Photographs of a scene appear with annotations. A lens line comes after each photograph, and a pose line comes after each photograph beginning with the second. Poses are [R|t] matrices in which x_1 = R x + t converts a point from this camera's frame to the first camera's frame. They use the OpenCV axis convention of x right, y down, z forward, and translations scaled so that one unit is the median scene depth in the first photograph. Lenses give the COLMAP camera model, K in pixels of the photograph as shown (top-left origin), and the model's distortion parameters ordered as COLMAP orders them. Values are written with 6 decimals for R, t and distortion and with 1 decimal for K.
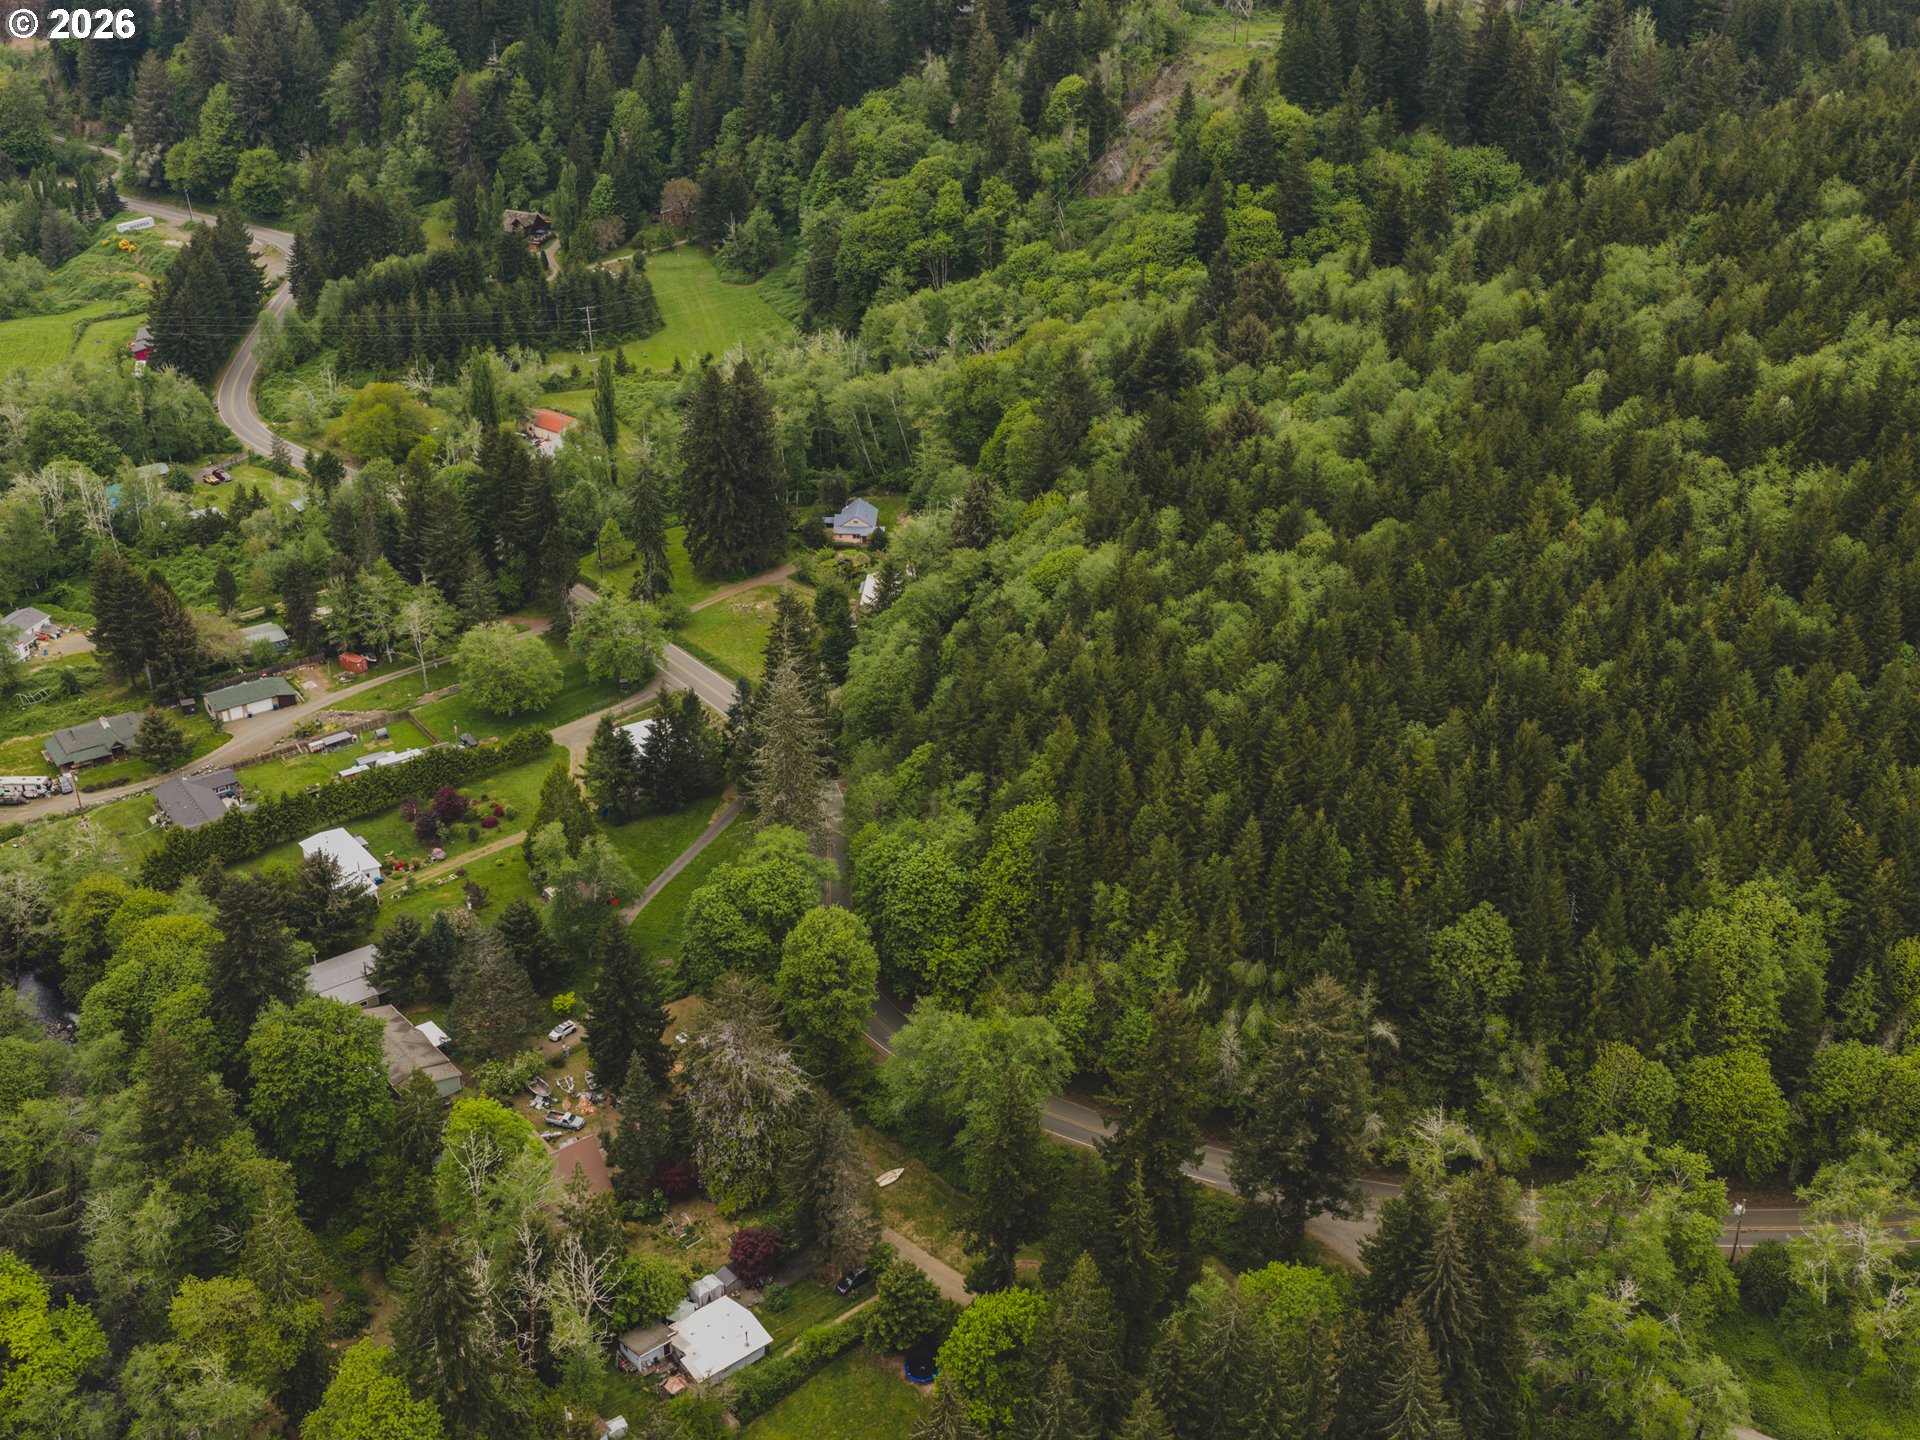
lens RADIAL K [[2123.2, 0, 971.2], [0, 2123.2, 718.0], [0, 0, 1]] dist [0.010793, 0.000000]
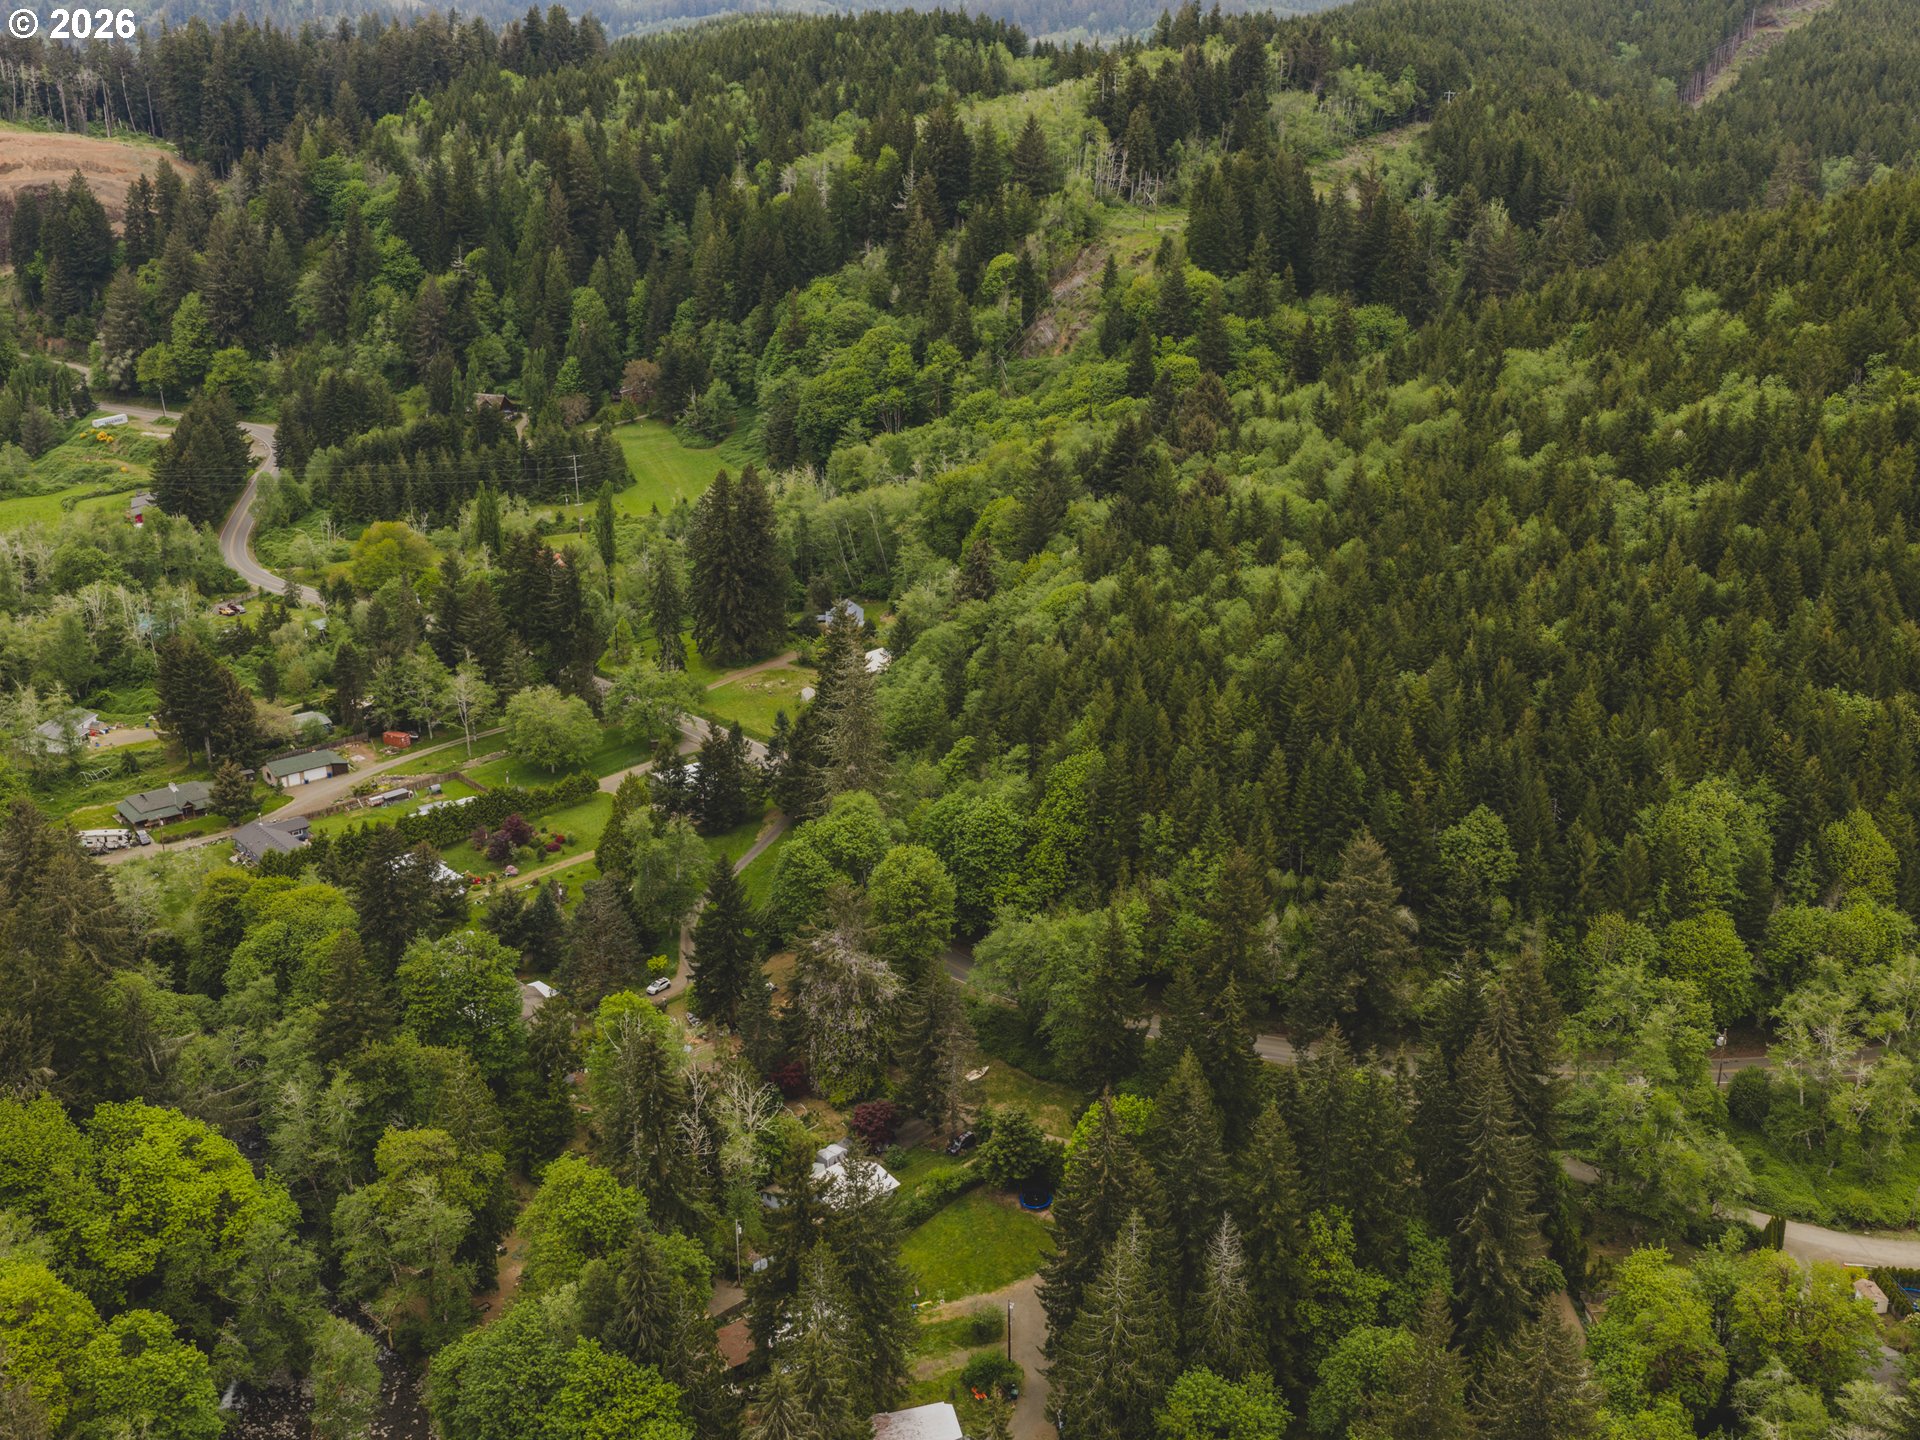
lens RADIAL K [[2123.2, 0, 972.7], [0, 2123.2, 713.1], [0, 0, 1]] dist [0.010793, 0.000000]
pose [[0.996845, -0.026570, 0.074791, -0.092570], [0.036690, 0.989840, -0.137370, 0.140529], [-0.070381, 0.139680, 0.987692, -0.105054]]
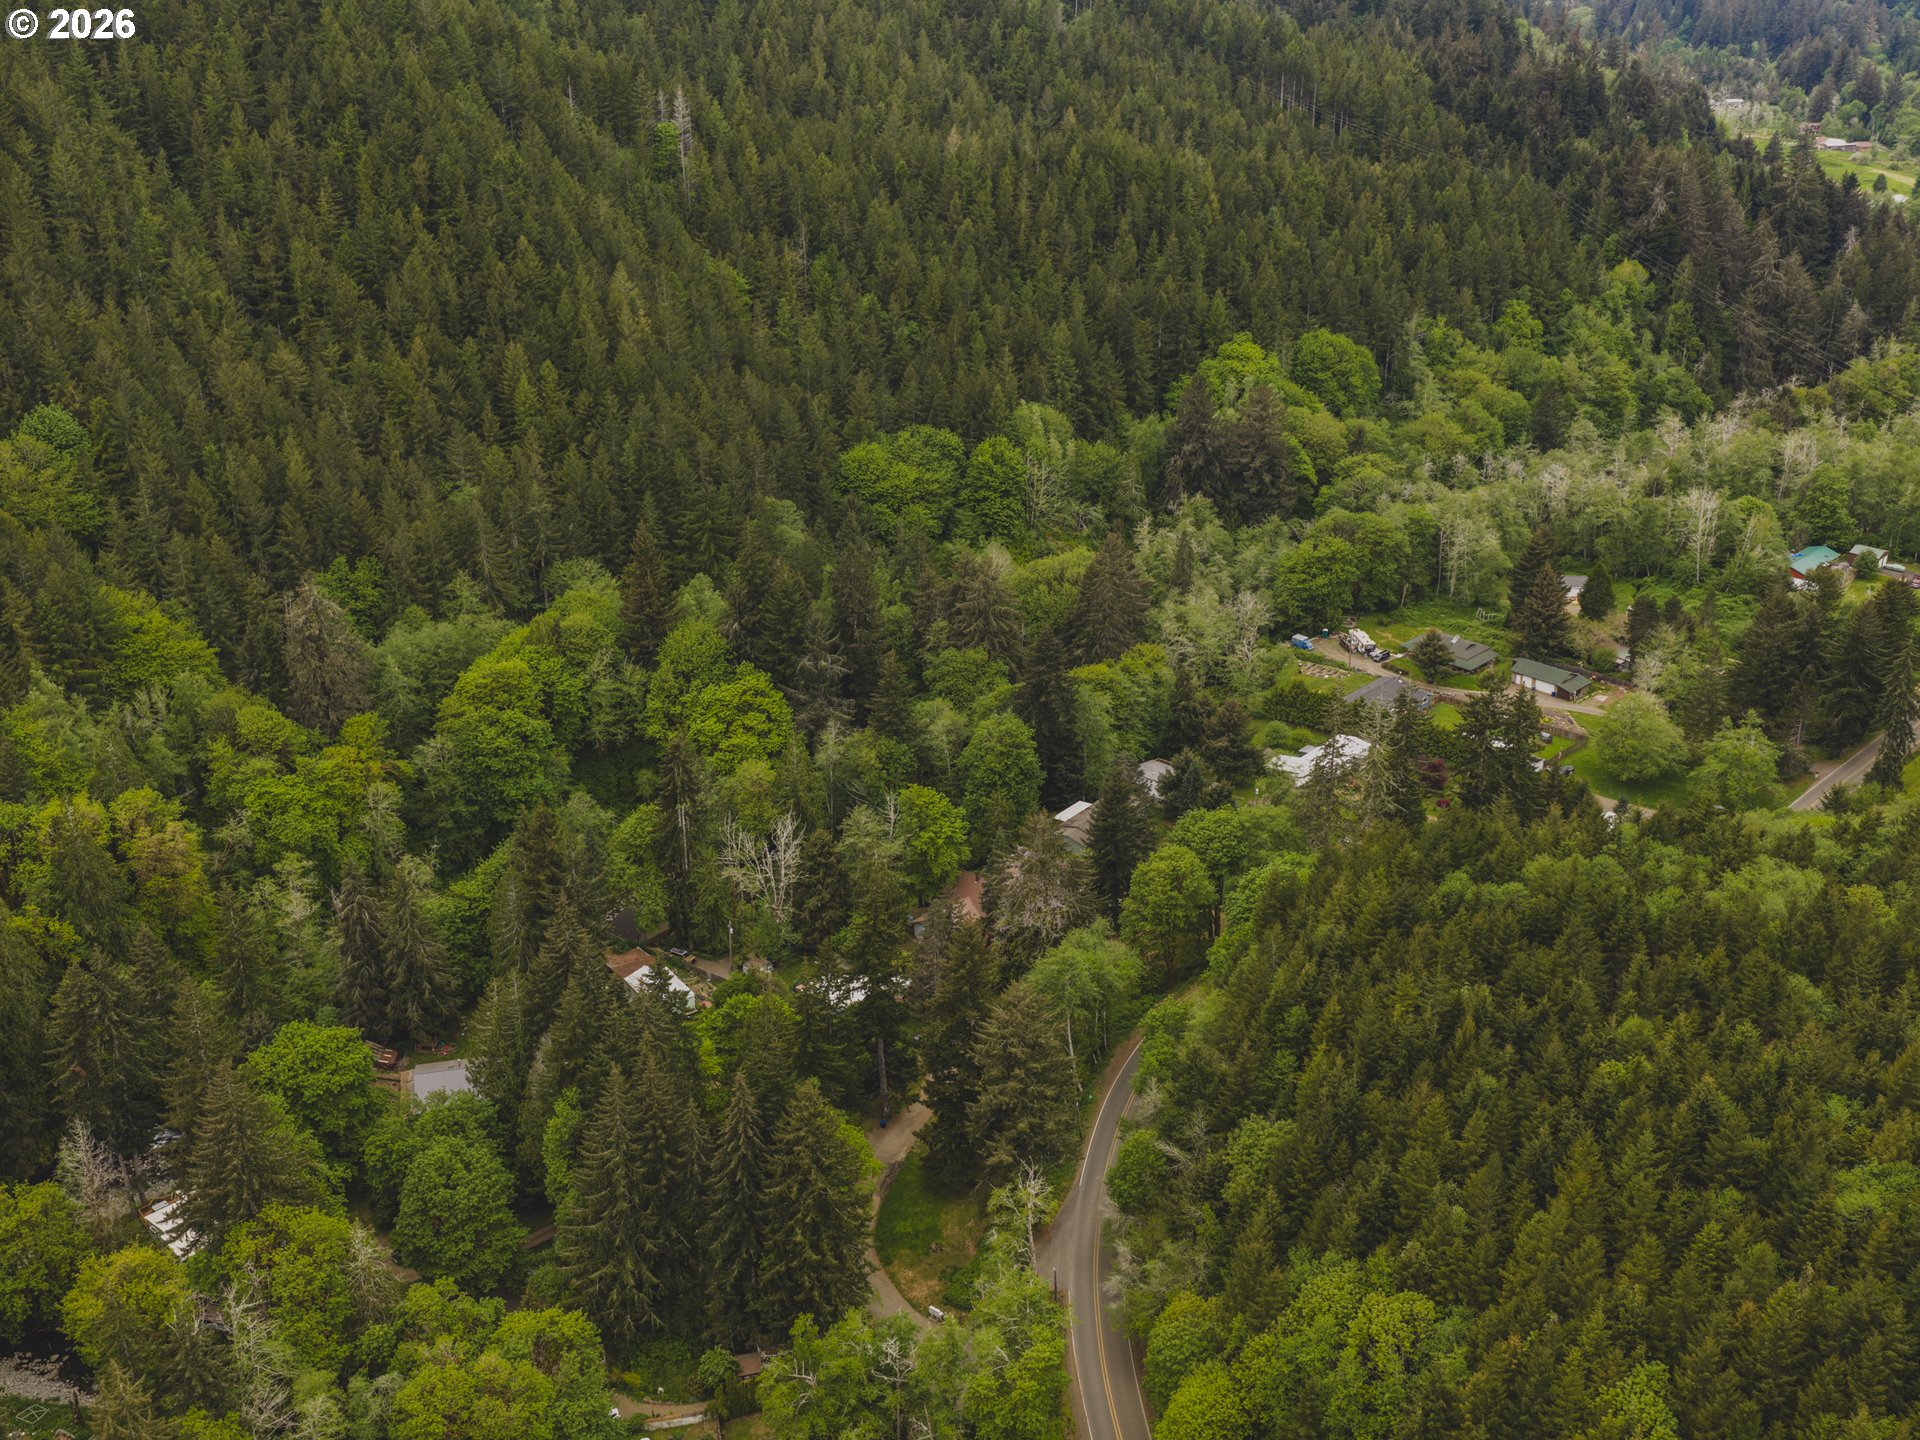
lens RADIAL K [[2123.2, 0, 957.2], [0, 2123.2, 723.0], [0, 0, 1]] dist [0.010793, 0.000000]
pose [[0.192690, 0.409769, -0.891605, 0.731764], [-0.462421, 0.839333, 0.285809, -0.194854], [0.865469, 0.357225, 0.351217, 0.362915]]
